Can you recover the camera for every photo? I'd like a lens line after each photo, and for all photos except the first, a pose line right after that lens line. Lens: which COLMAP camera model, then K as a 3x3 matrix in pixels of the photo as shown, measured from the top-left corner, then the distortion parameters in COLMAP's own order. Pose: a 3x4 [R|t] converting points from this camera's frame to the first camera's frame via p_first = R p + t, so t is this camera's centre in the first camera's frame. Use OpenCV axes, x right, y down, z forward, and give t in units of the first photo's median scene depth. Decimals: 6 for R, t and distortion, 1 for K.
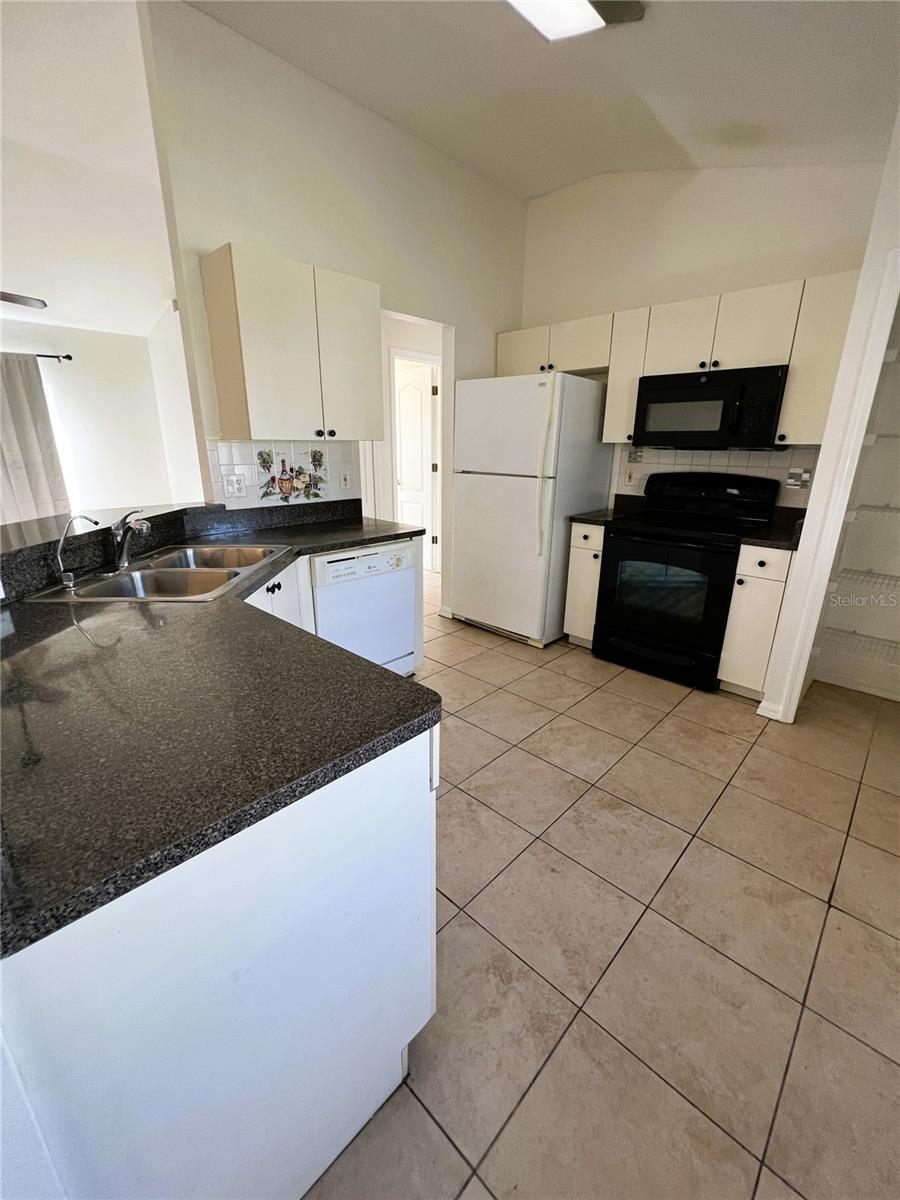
lens RADIAL K [[495.3, 0, 450.0], [0, 495.3, 600.0], [0, 0, 1]] dist [-0.000064, -0.000191]
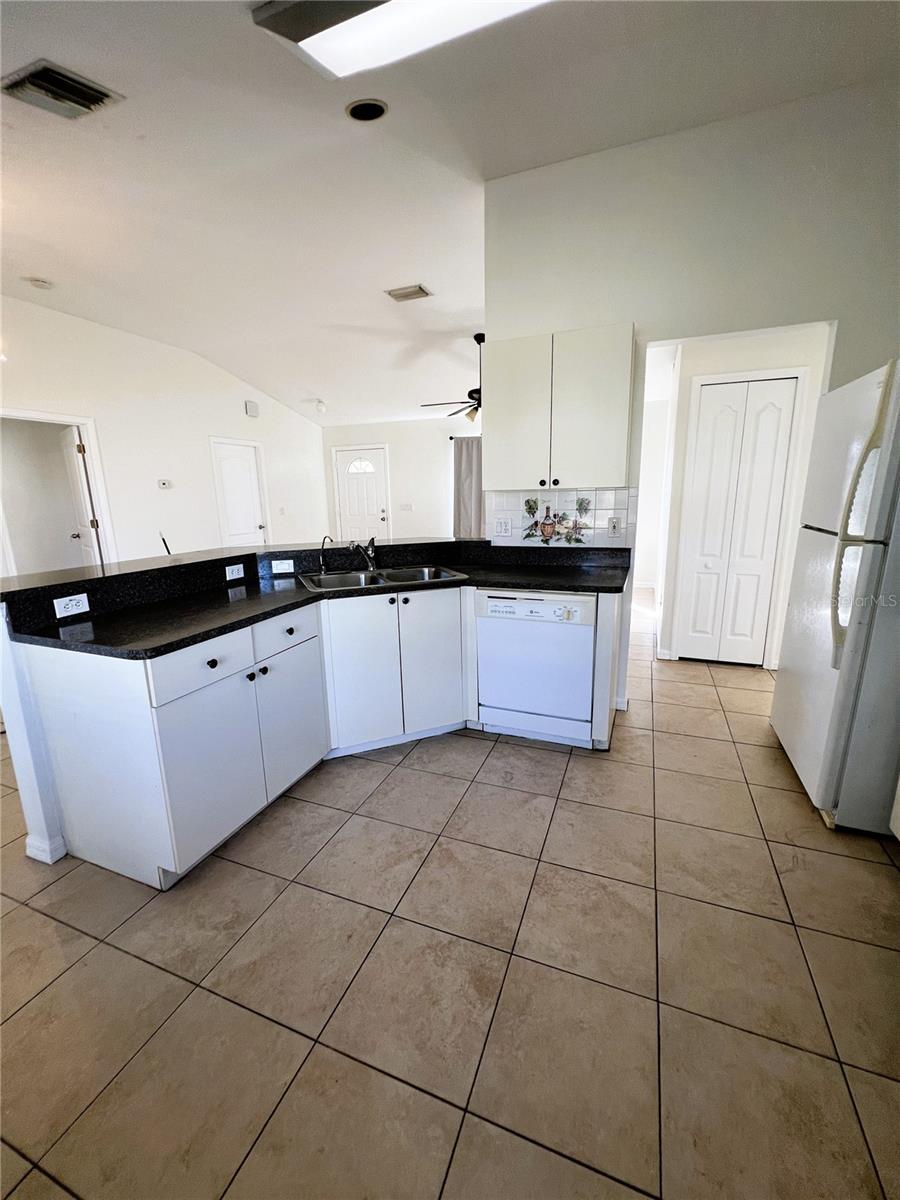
lens RADIAL K [[483.8, 0, 456.9], [0, 483.8, 601.2], [0, 0, 1]] dist [-0.001535, 0.000518]
pose [[0.387941, 0.186054, -0.902710, 0.603902], [-0.257146, 0.962372, 0.087841, -0.121605], [0.885086, 0.198051, 0.421187, 0.403290]]
